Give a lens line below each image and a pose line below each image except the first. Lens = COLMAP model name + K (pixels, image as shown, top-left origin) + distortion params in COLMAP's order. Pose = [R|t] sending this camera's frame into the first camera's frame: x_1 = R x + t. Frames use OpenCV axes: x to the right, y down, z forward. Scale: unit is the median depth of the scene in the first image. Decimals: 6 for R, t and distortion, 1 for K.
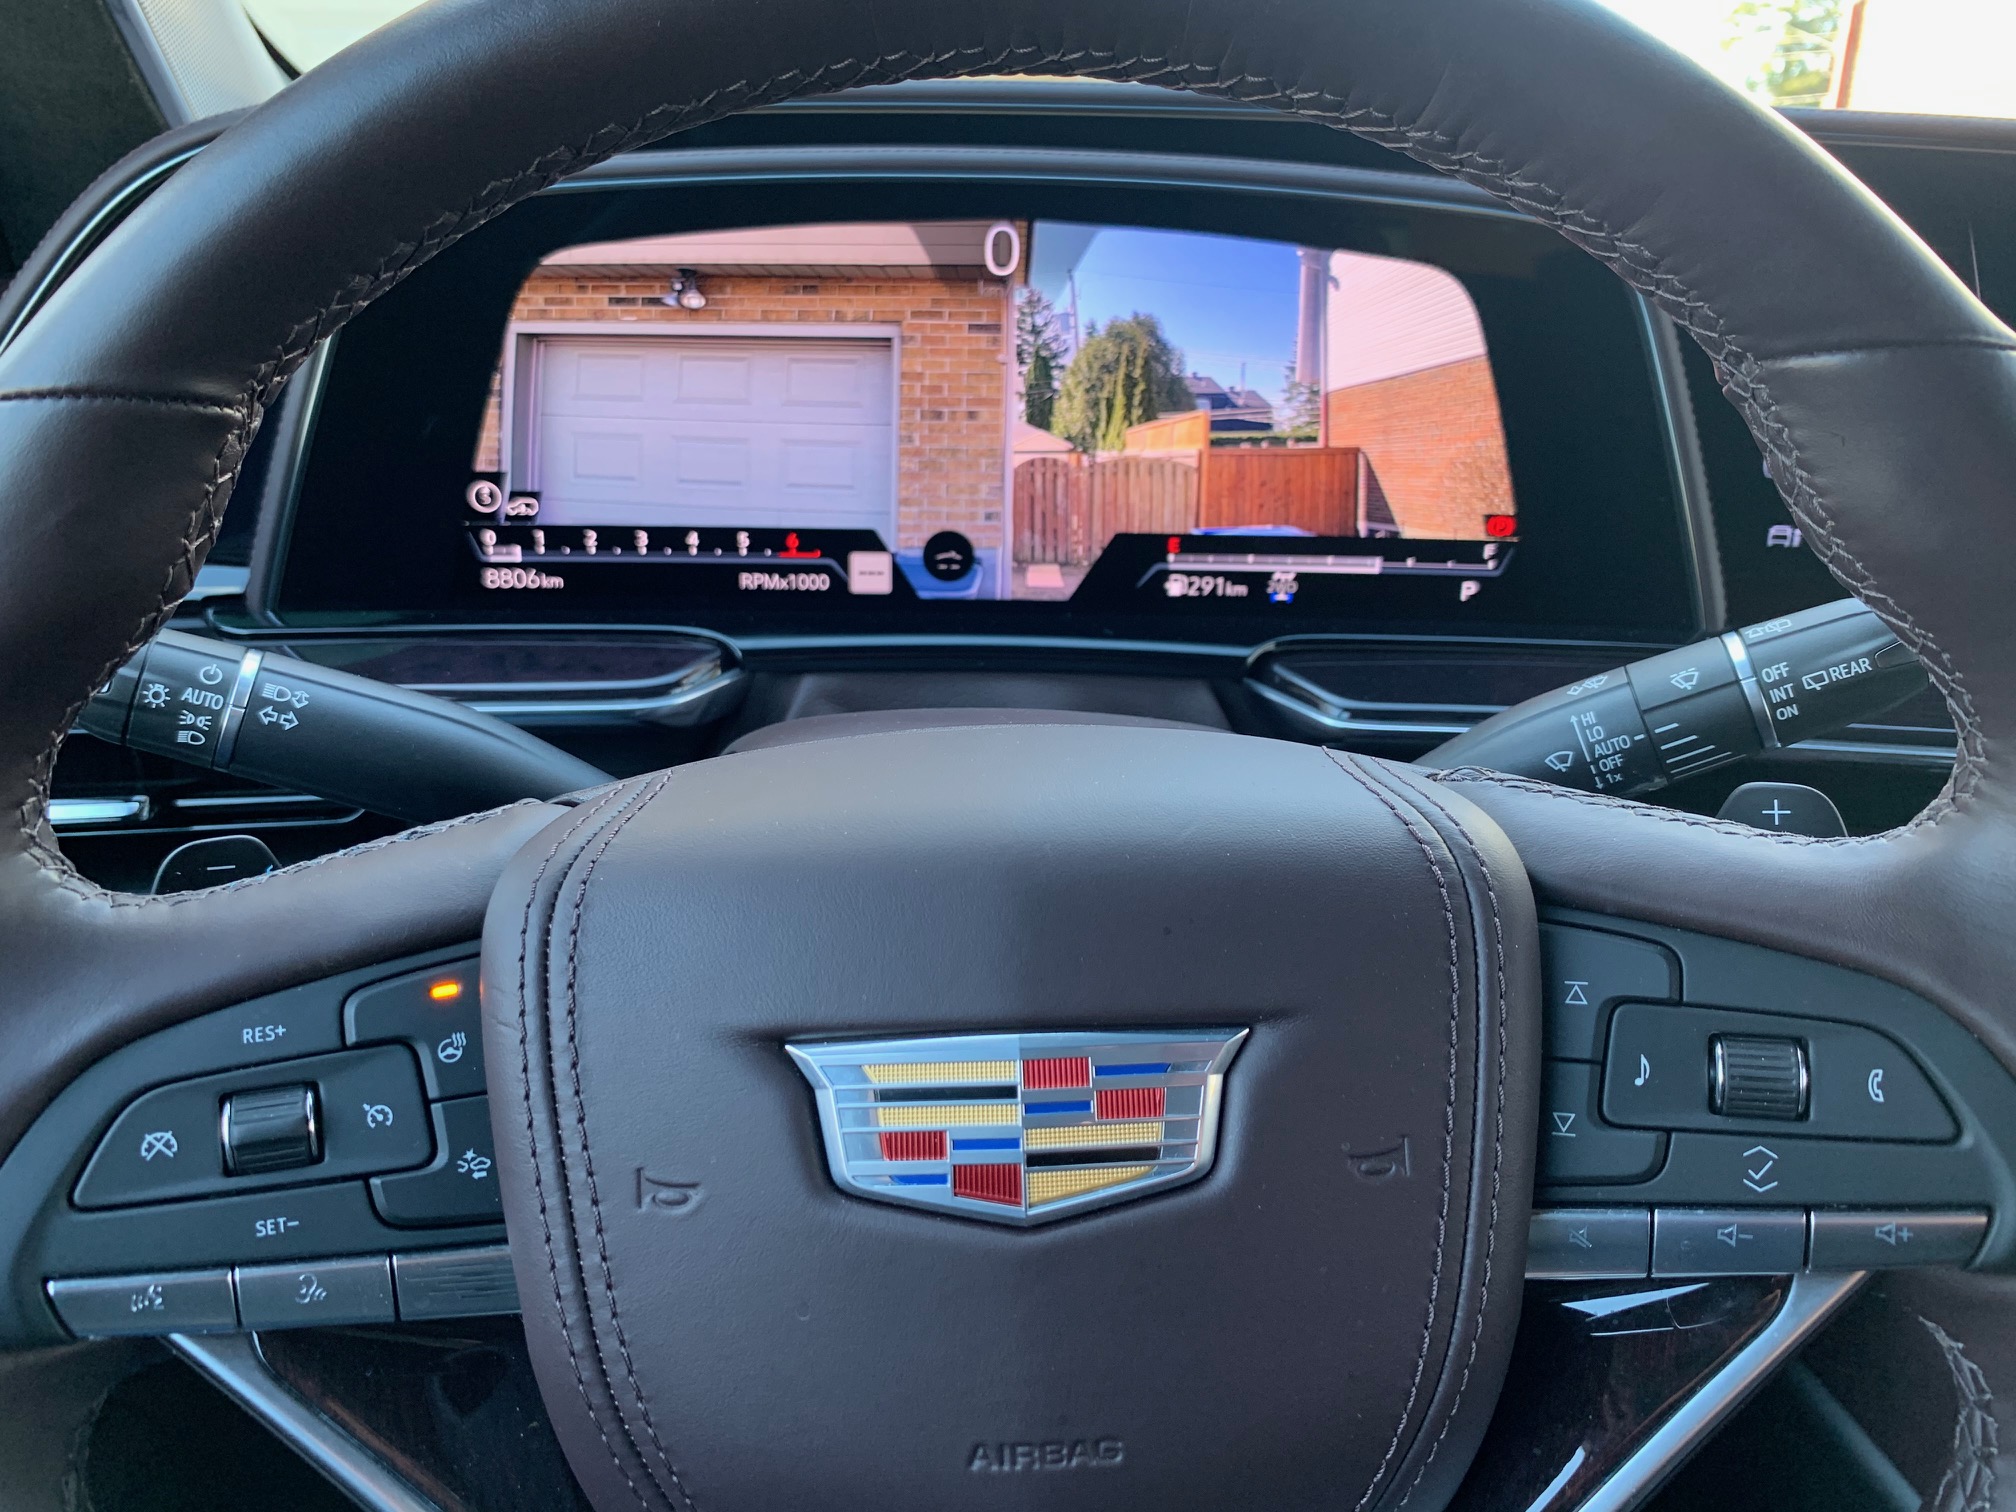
lens RADIAL K [[1546.3, 0, 1008.0], [0, 1546.3, 756.0], [0, 0, 1]] dist [0.010693, -0.028446]
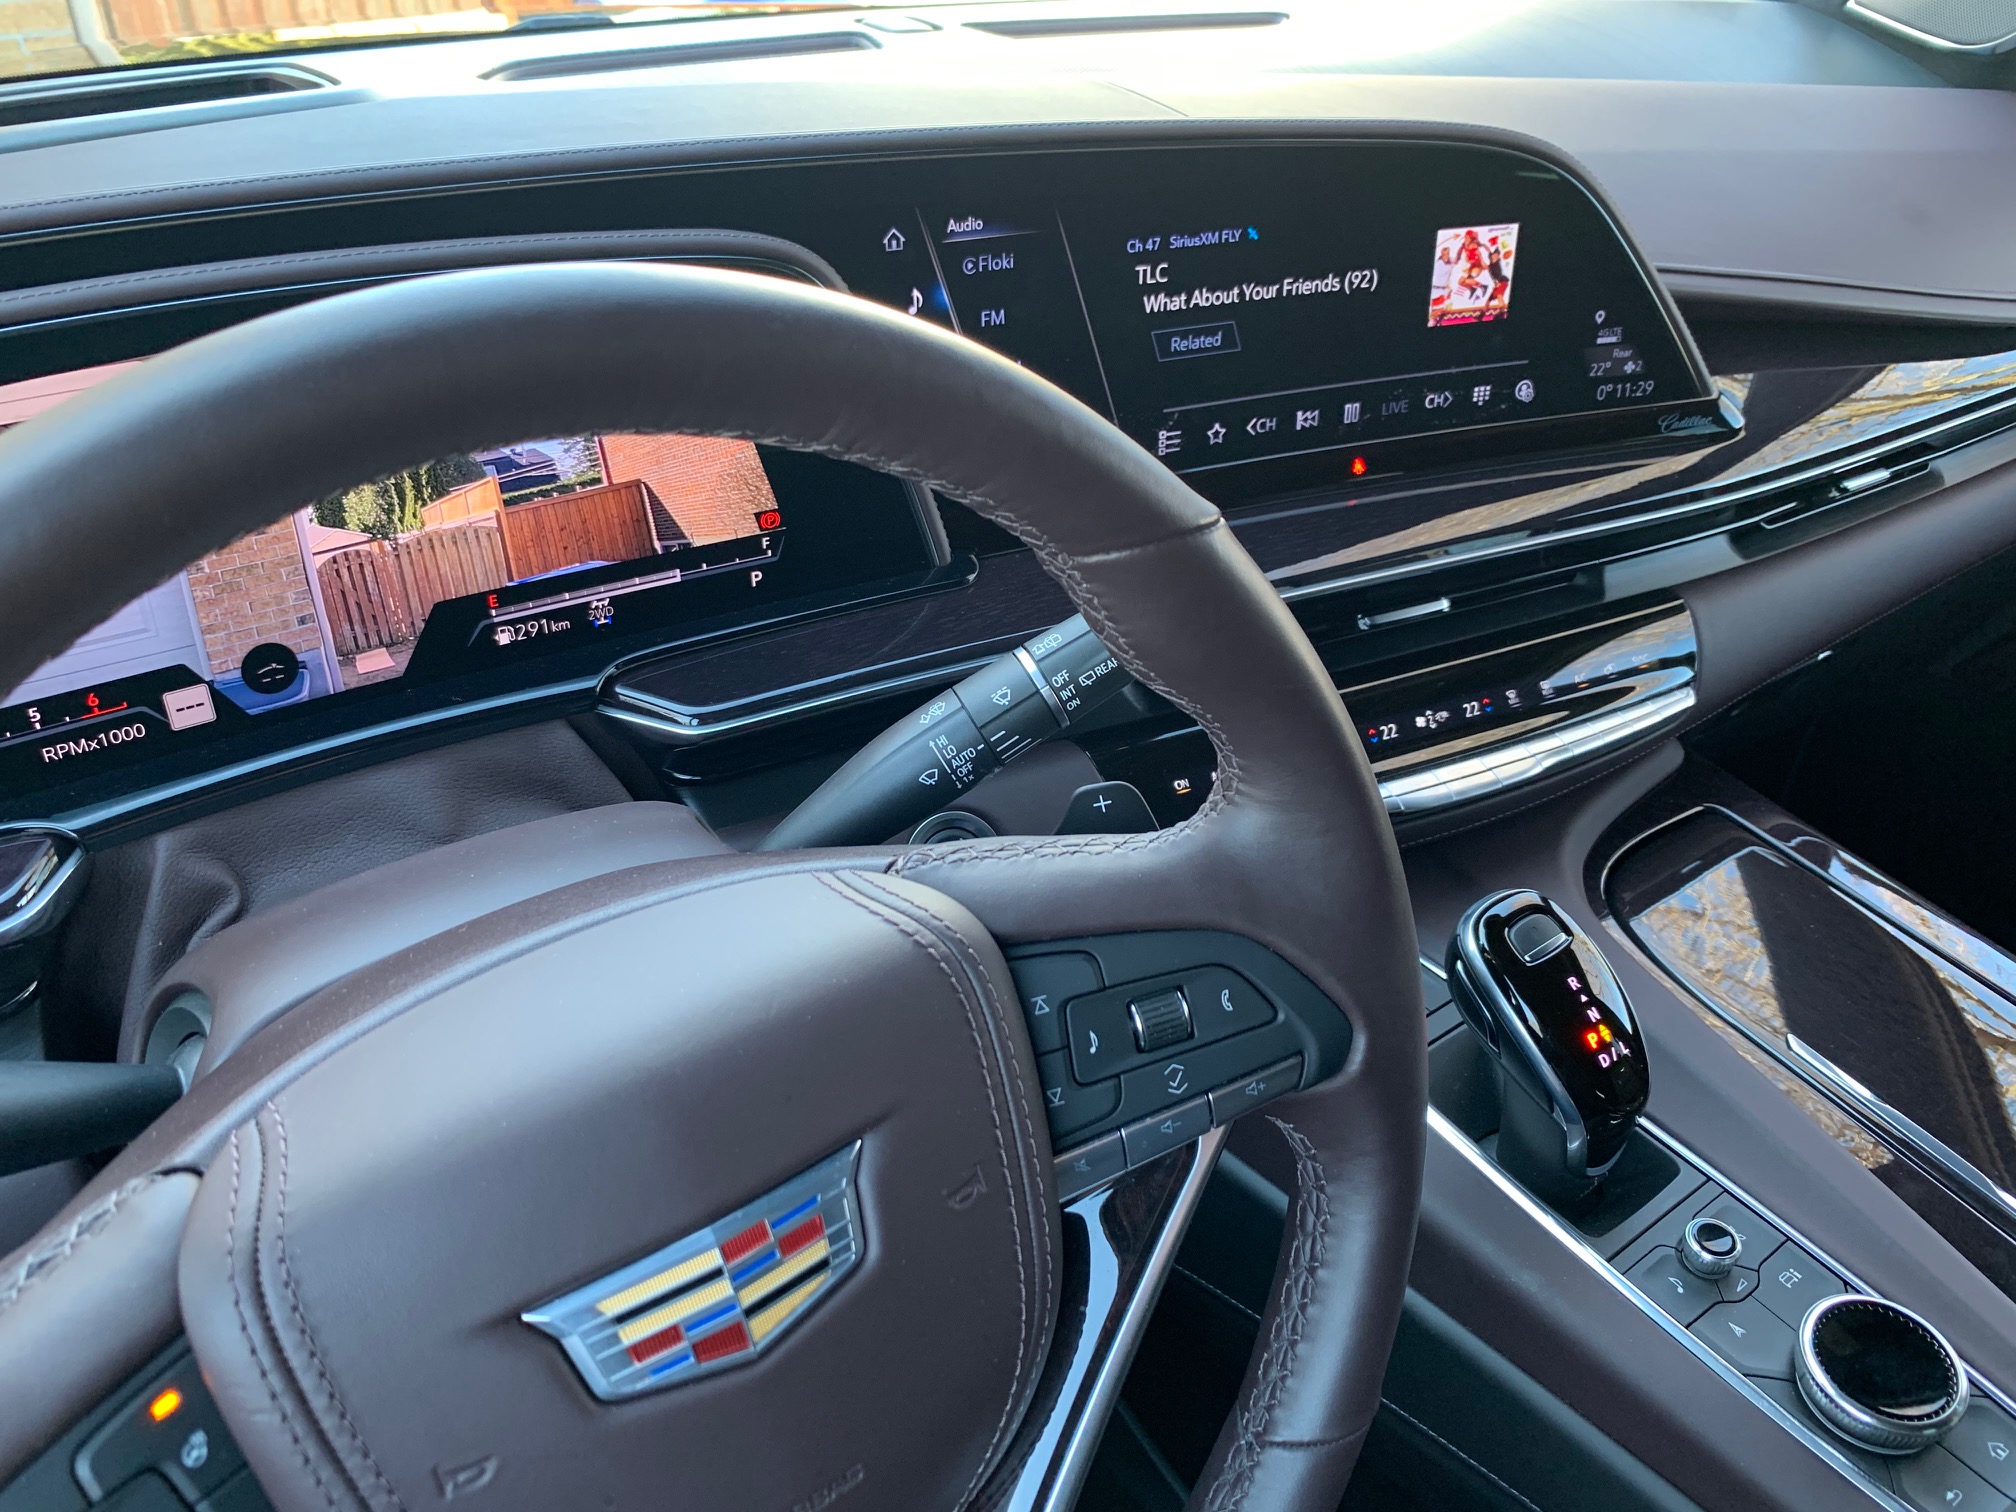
lens RADIAL K [[1498.6, 0, 1008.0], [0, 1498.6, 756.0], [0, 0, 1]] dist [0.021390, -0.027029]
pose [[0.831522, -0.286134, 0.476130, -0.121563], [0.210398, 0.955499, 0.206772, -0.178124], [-0.514106, -0.071759, 0.854720, -0.064973]]
